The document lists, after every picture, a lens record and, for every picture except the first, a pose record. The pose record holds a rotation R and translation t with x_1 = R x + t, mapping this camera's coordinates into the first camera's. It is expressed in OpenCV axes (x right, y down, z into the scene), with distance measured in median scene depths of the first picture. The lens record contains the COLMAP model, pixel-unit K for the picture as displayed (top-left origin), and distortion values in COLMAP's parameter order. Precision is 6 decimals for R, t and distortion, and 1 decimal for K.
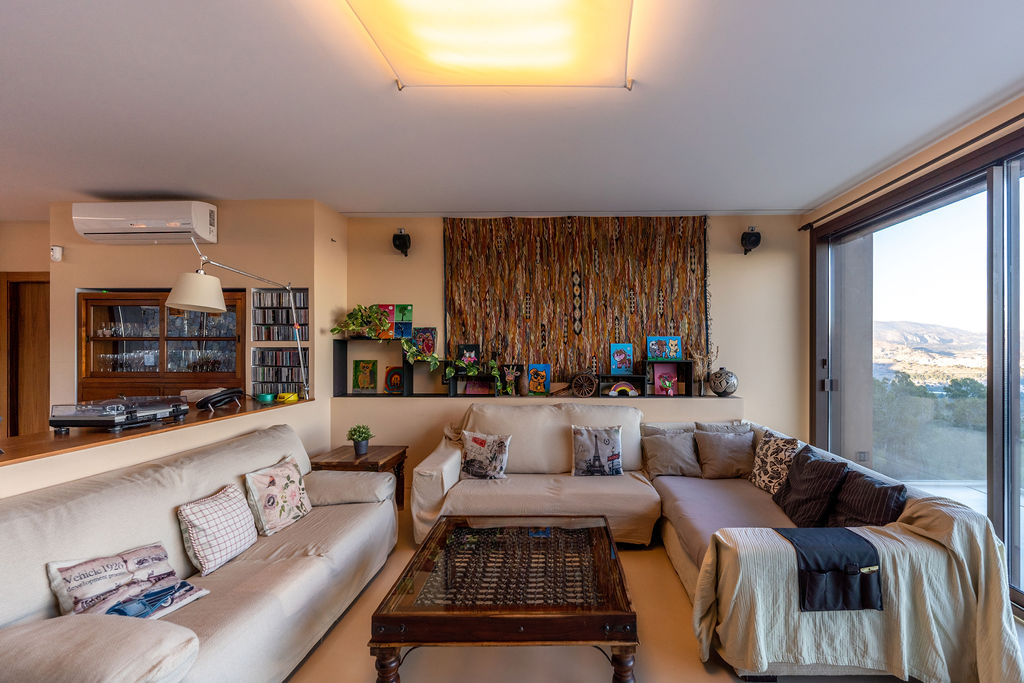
lens RADIAL K [[436.8, 0, 559.7], [0, 436.8, 348.2], [0, 0, 1]] dist [0.000173, -0.000190]
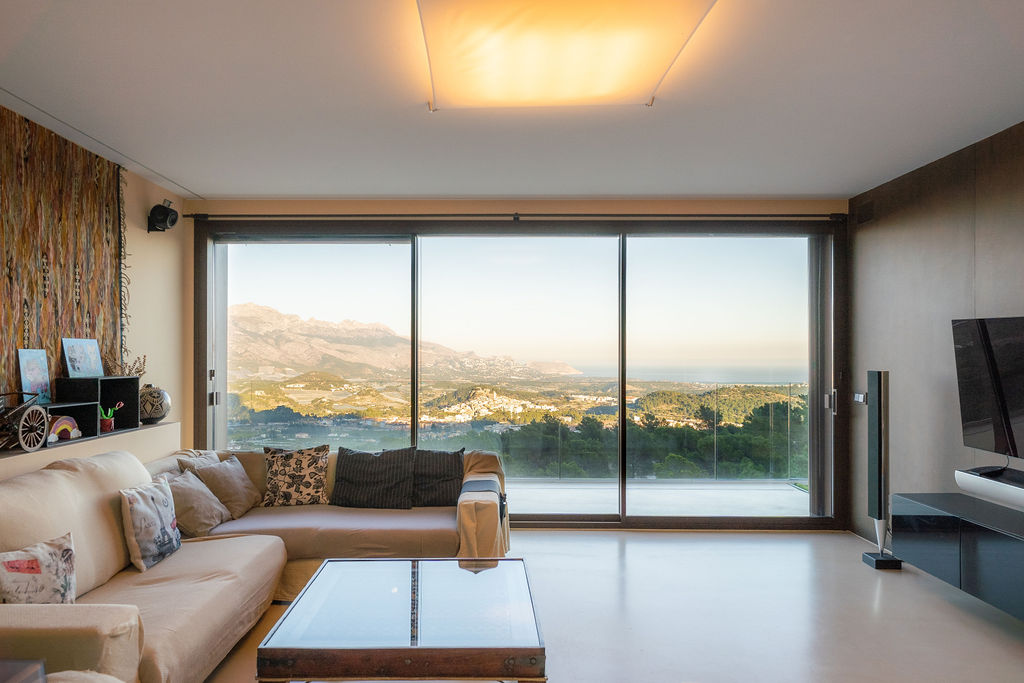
lens RADIAL K [[657.0, 0, 486.4], [0, 657.0, 361.7], [0, 0, 1]] dist [0.003102, 0.000204]
pose [[-0.009763, -0.005033, 0.999940, -0.702679], [-0.000423, 0.999987, 0.005030, 0.000533], [-0.999952, -0.000374, -0.009765, 0.431679]]
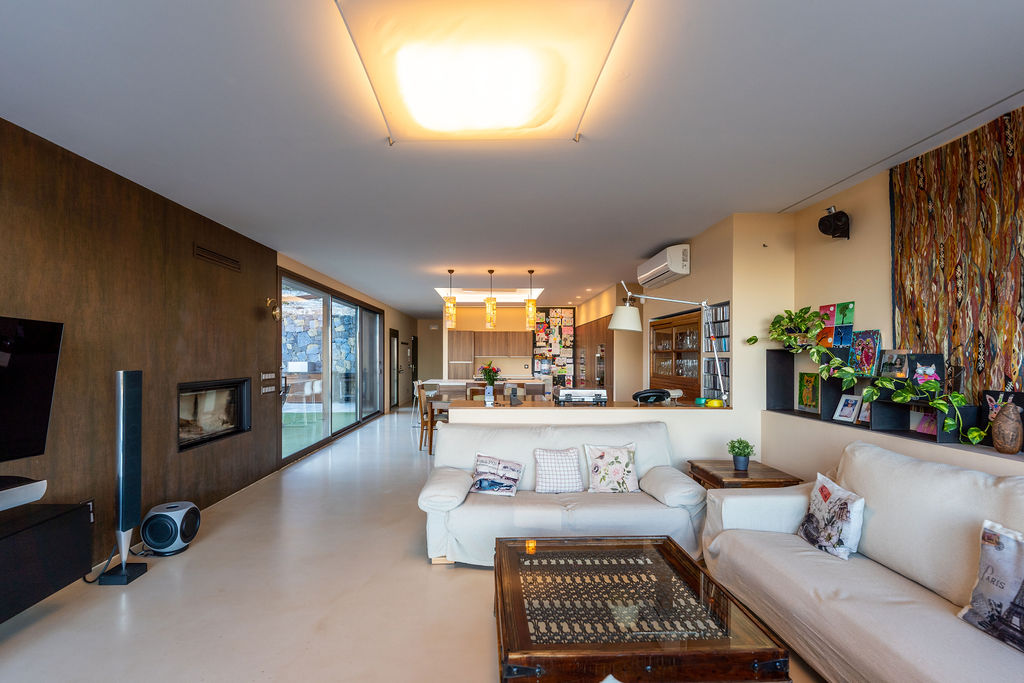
lens RADIAL K [[441.2, 0, 493.9], [0, 441.2, 360.4], [0, 0, 1]] dist [-0.001406, -0.000358]
pose [[0.026046, 0.009542, -0.999615, 0.416511], [-0.003313, 0.999950, 0.009459, -0.003385], [0.999655, 0.003066, 0.026077, 0.369178]]
